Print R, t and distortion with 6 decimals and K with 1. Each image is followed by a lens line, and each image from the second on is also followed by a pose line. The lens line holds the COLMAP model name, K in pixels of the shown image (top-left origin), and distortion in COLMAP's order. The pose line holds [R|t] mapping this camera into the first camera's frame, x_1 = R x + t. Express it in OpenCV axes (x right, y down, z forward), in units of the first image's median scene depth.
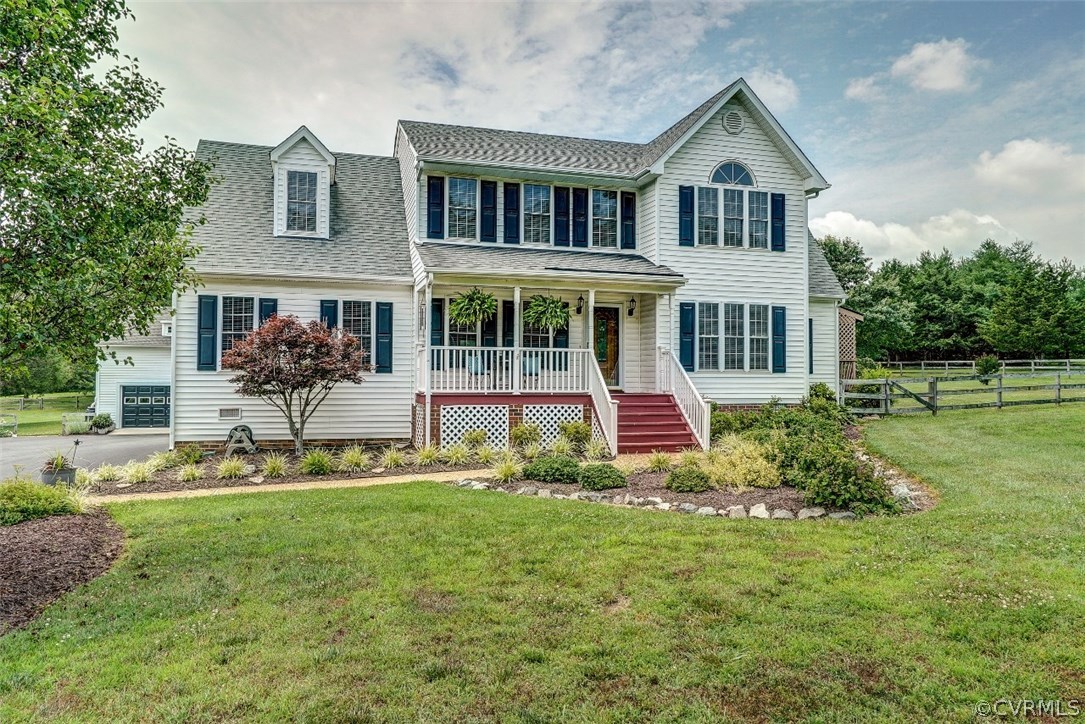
lens RADIAL K [[732.5, 0, 547.5], [0, 732.5, 364.3], [0, 0, 1]] dist [0.013809, 0.018107]
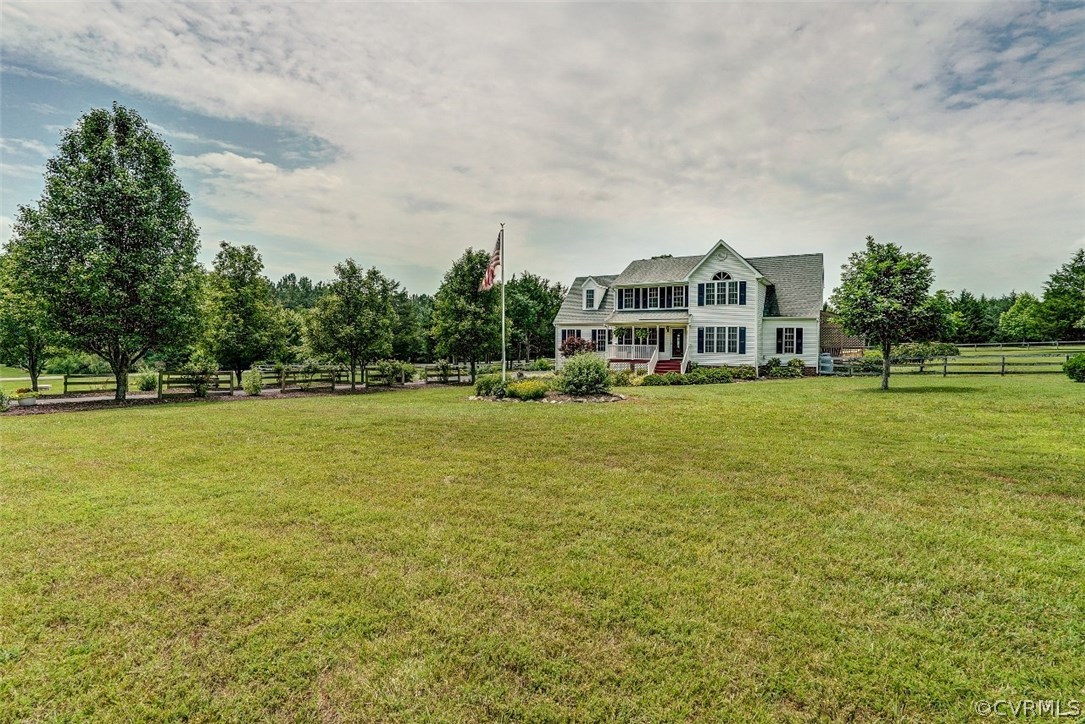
lens RADIAL K [[517.6, 0, 544.6], [0, 517.6, 351.7], [0, 0, 1]] dist [-0.001501, -0.000005]
pose [[0.693156, 0.012521, -0.720679, 1.154090], [0.006847, 0.999690, 0.023954, -0.043798], [0.720755, -0.021538, 0.692855, -0.721656]]
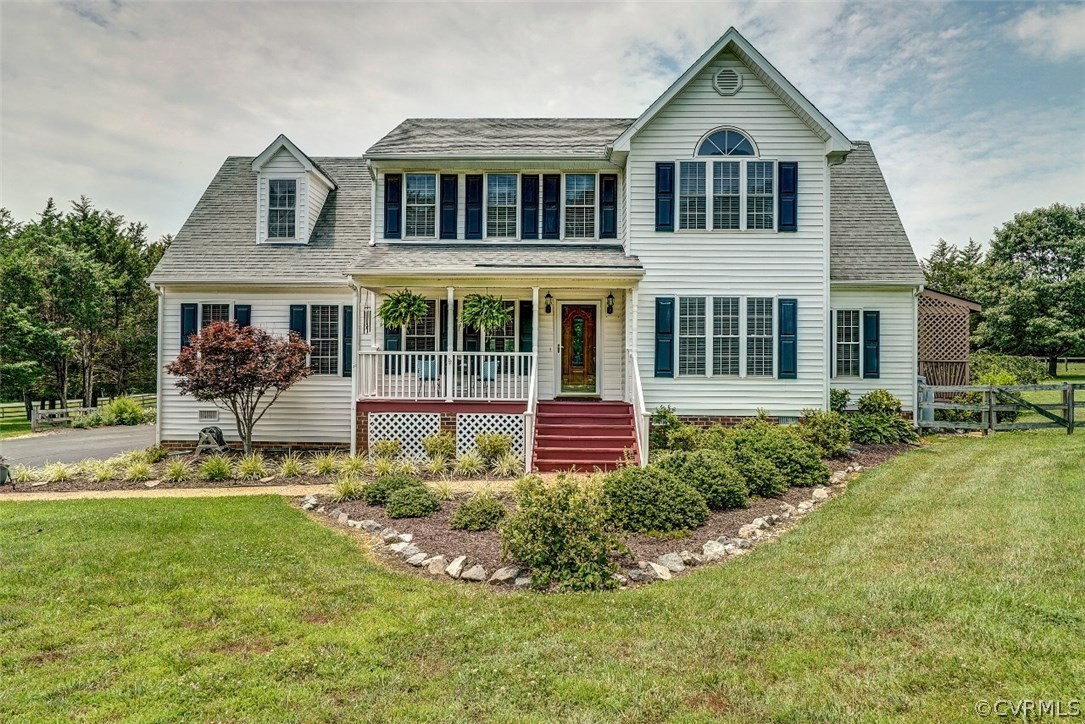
lens RADIAL K [[732.5, 0, 539.5], [0, 732.5, 364.8], [0, 0, 1]] dist [0.013809, 0.018107]
pose [[0.952220, 0.000743, -0.305412, 0.312445], [0.001352, 0.999977, 0.006651, -0.010802], [0.305410, -0.006746, 0.952197, 0.131714]]
